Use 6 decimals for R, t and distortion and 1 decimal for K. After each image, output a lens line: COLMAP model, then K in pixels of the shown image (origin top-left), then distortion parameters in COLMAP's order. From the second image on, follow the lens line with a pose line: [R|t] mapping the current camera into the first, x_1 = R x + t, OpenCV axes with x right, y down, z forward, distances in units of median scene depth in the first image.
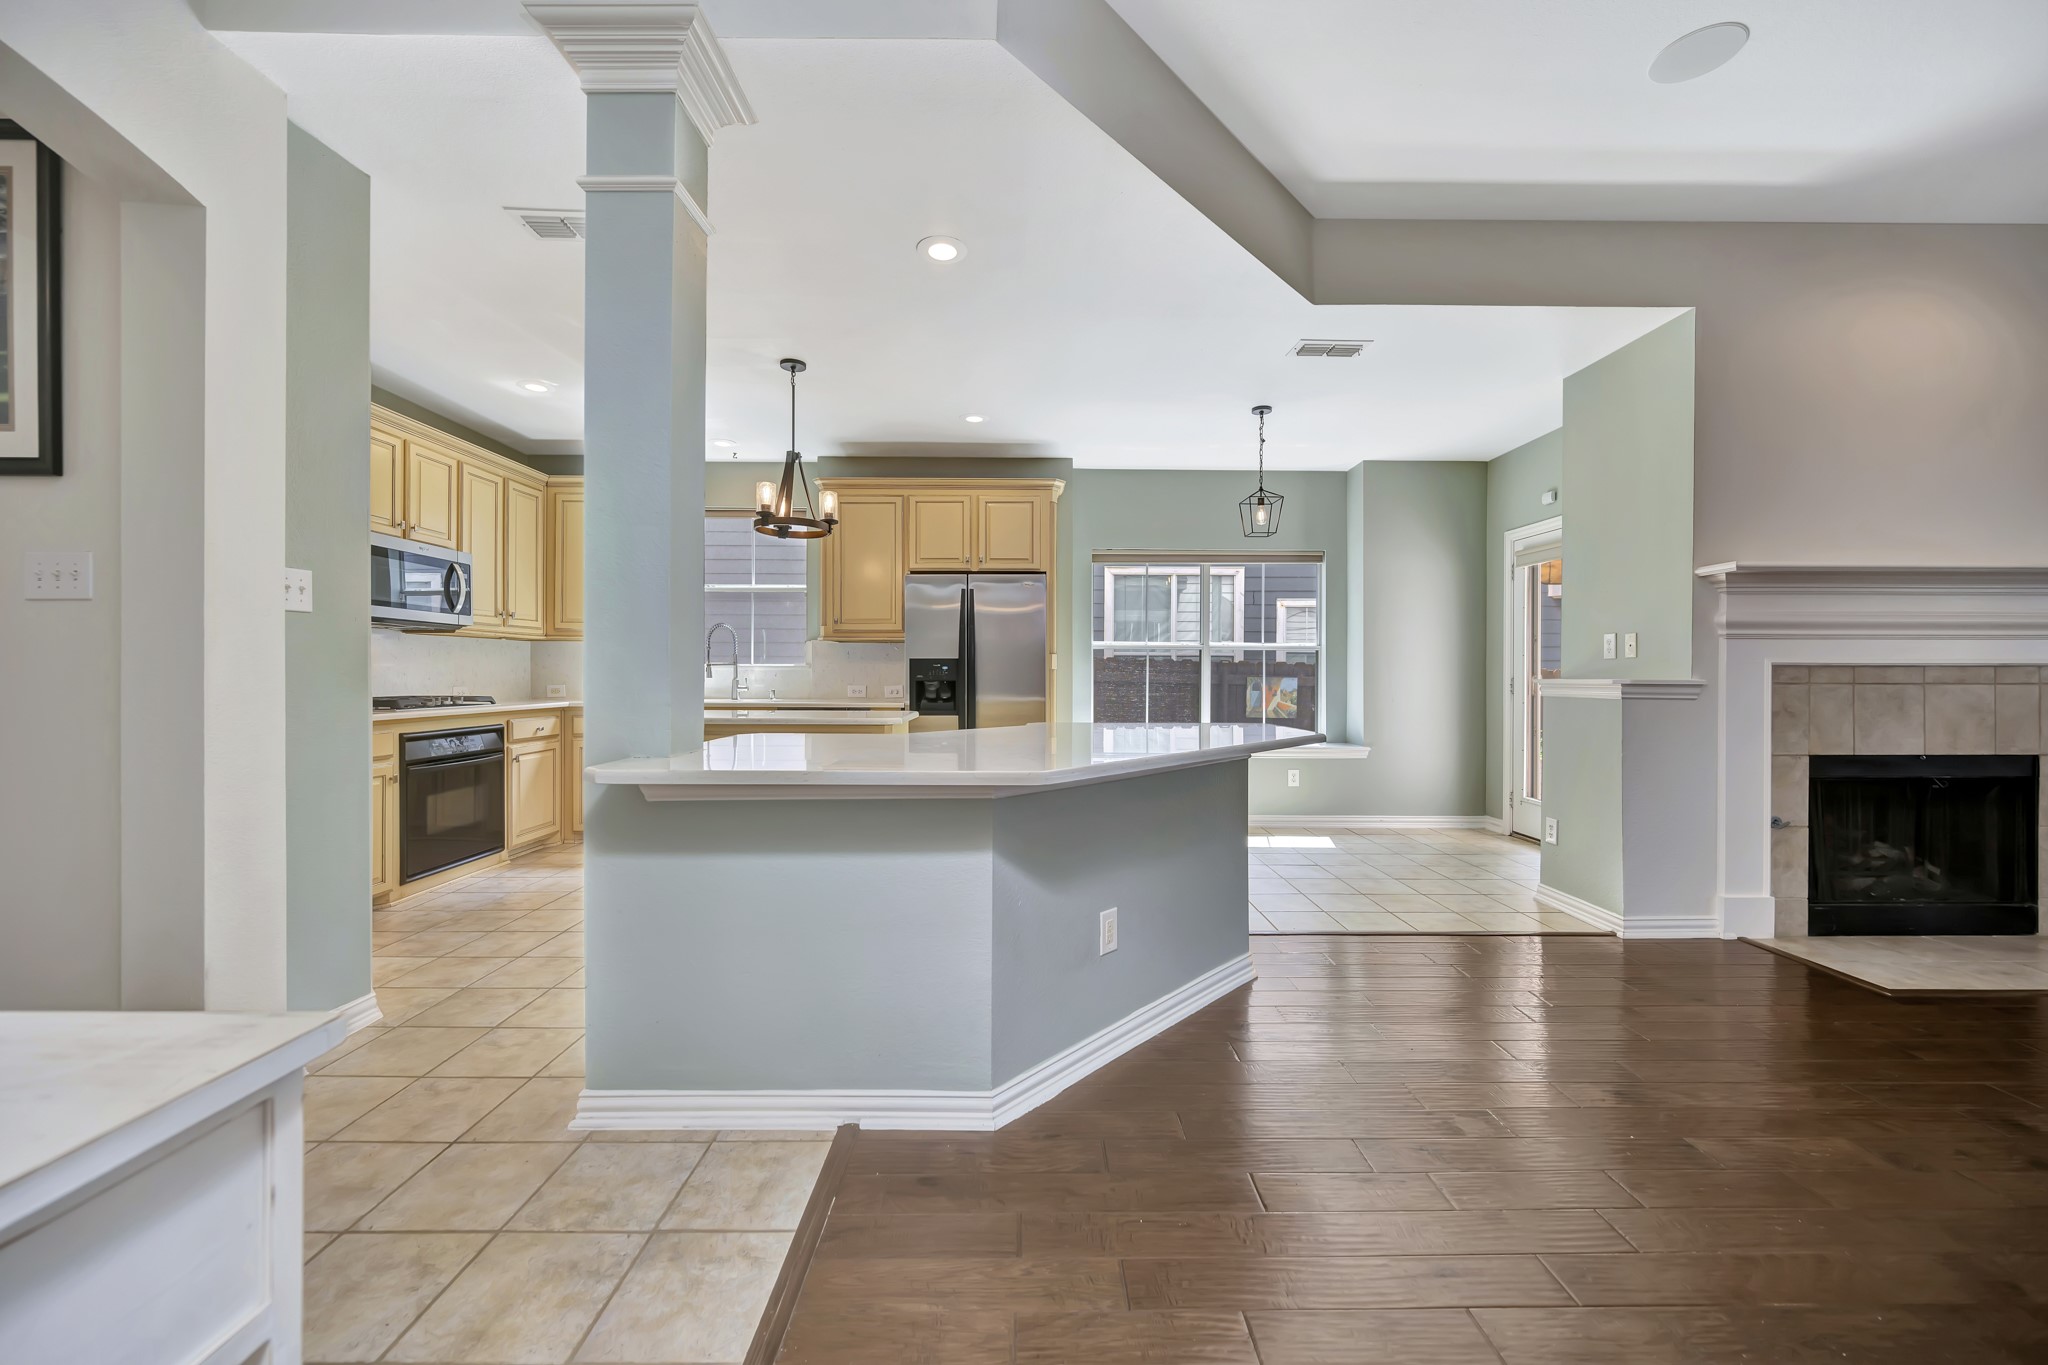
lens RADIAL K [[817.5, 0, 1010.1], [0, 817.5, 676.3], [0, 0, 1]] dist [0.001506, -0.000517]
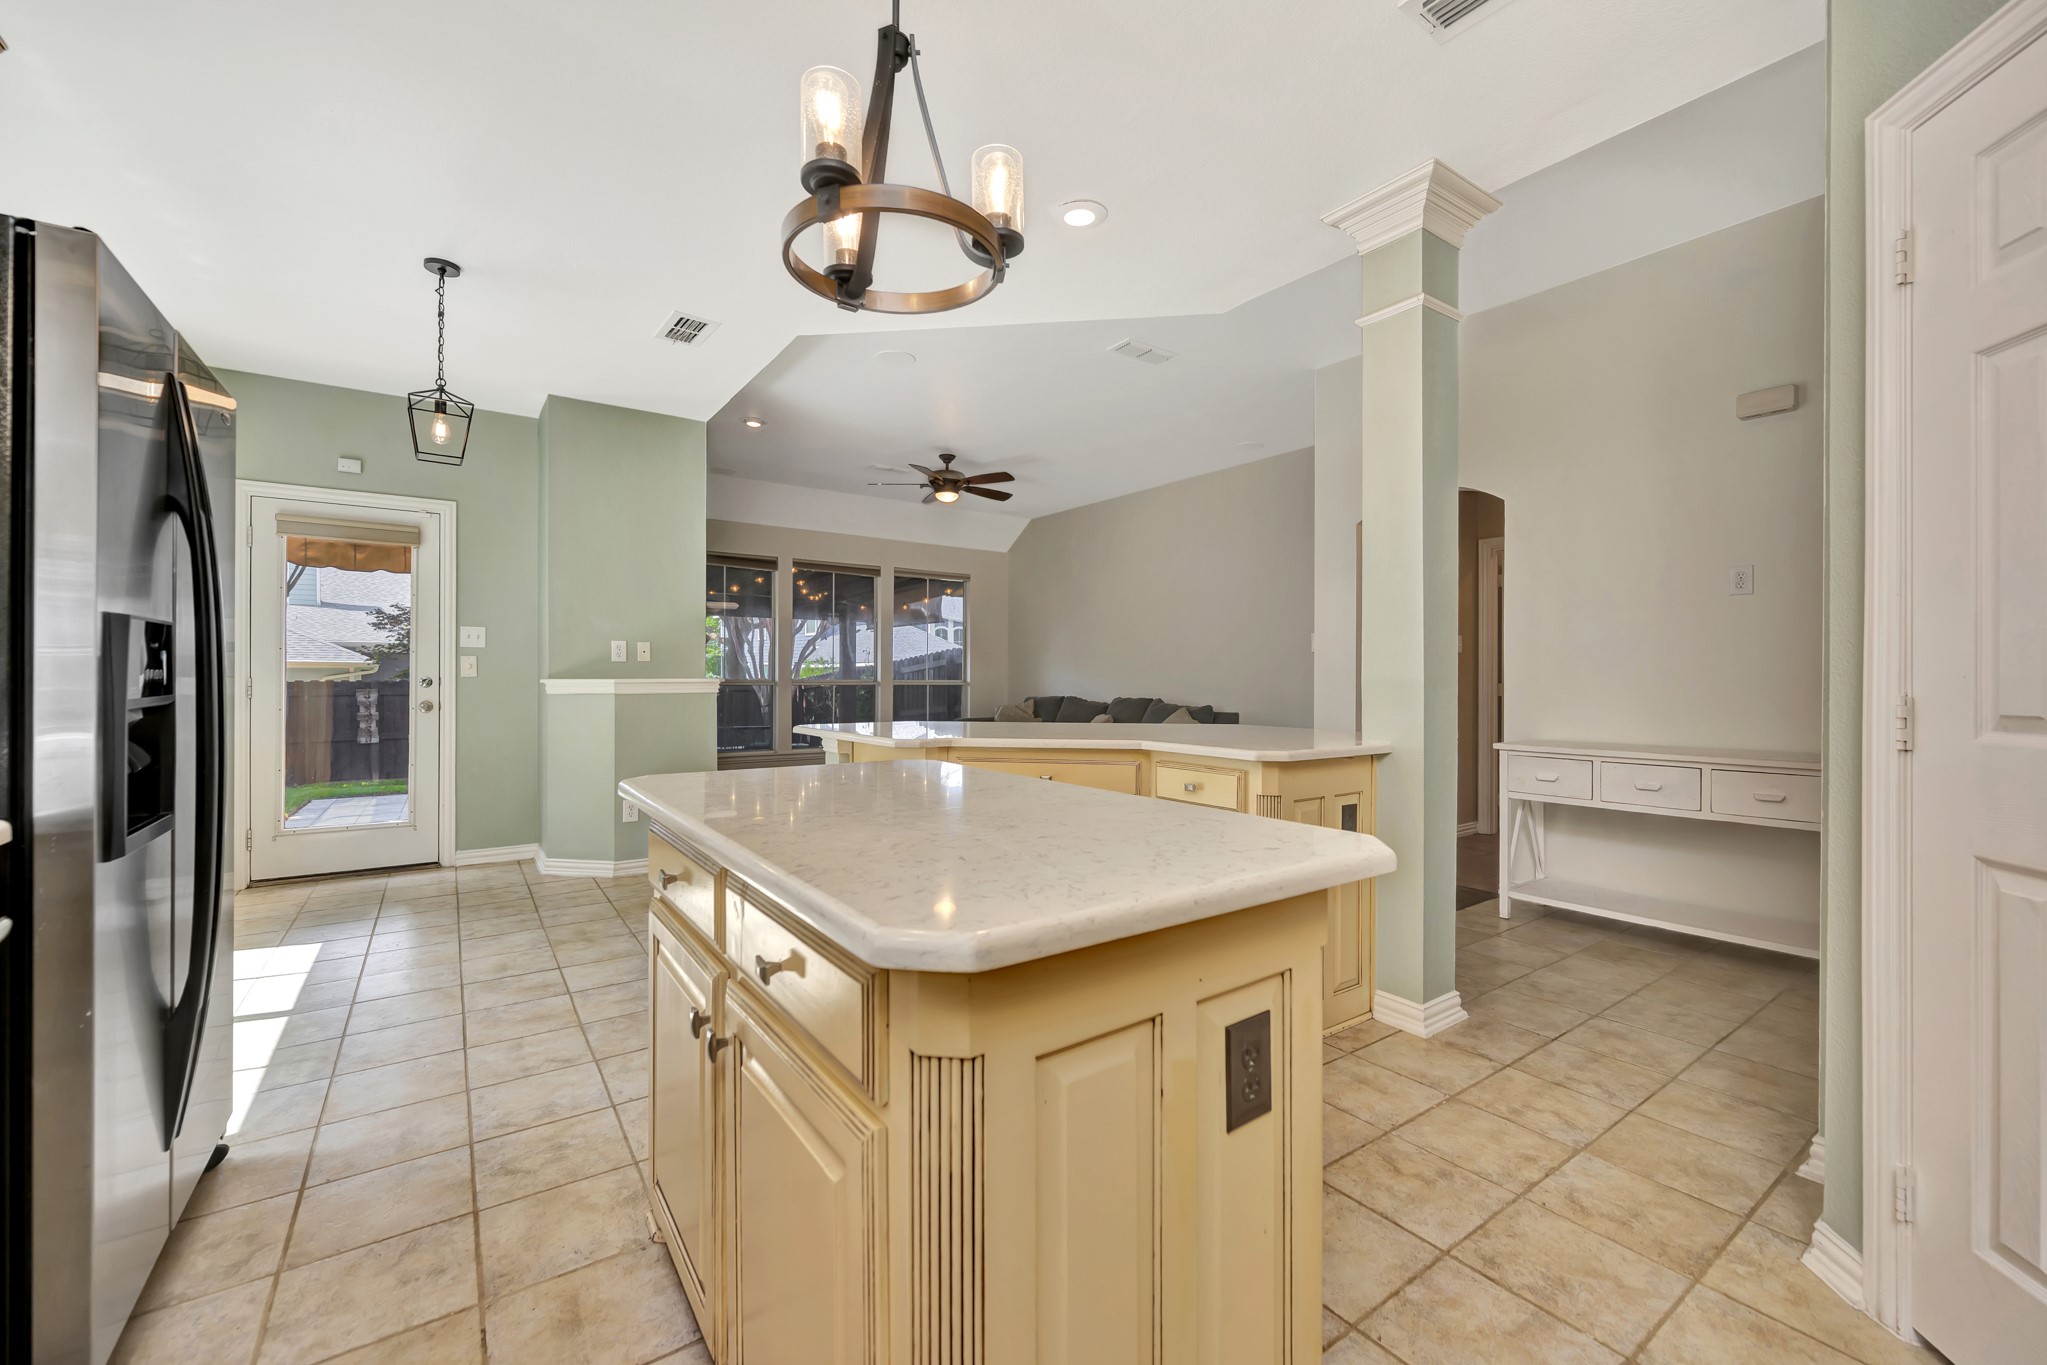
lens RADIAL K [[817.1, 0, 1028.3], [0, 817.1, 684.2], [0, 0, 1]] dist [0.001506, -0.000517]
pose [[-0.591127, -0.009758, 0.806519, -0.485811], [-0.010603, 0.999934, 0.004327, 0.000498], [-0.806508, -0.005994, -0.591192, 0.968253]]
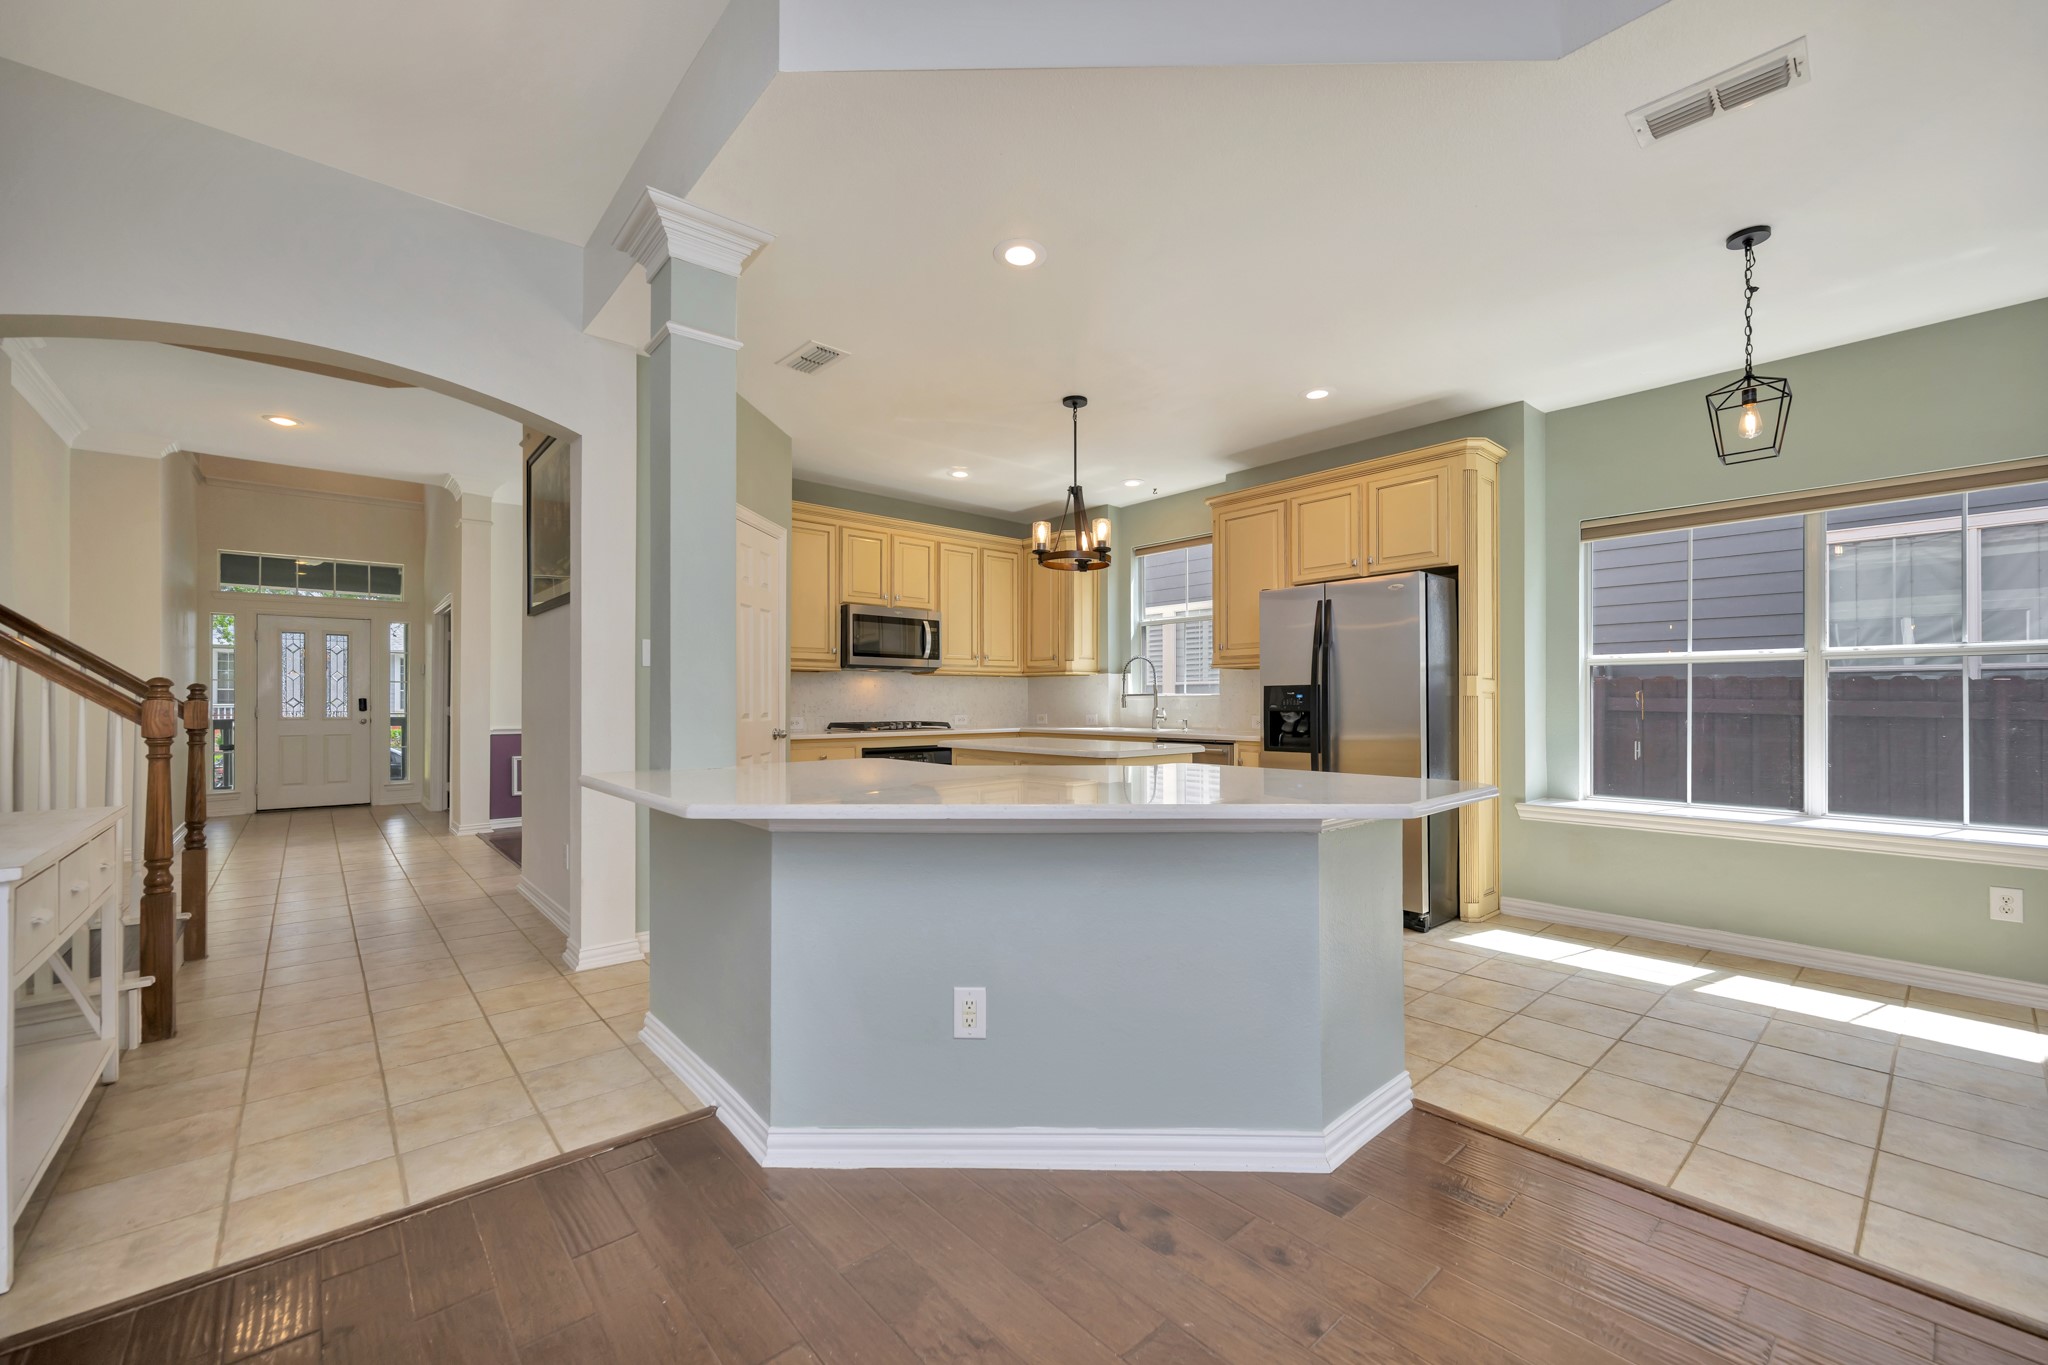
lens RADIAL K [[817.5, 0, 1023.0], [0, 817.5, 696.2], [0, 0, 1]] dist [0.001506, -0.000517]
pose [[0.657804, -0.010567, -0.753115, 0.371216], [0.001610, 0.999919, -0.012624, 0.000053], [0.753187, 0.007092, 0.657768, 0.230380]]
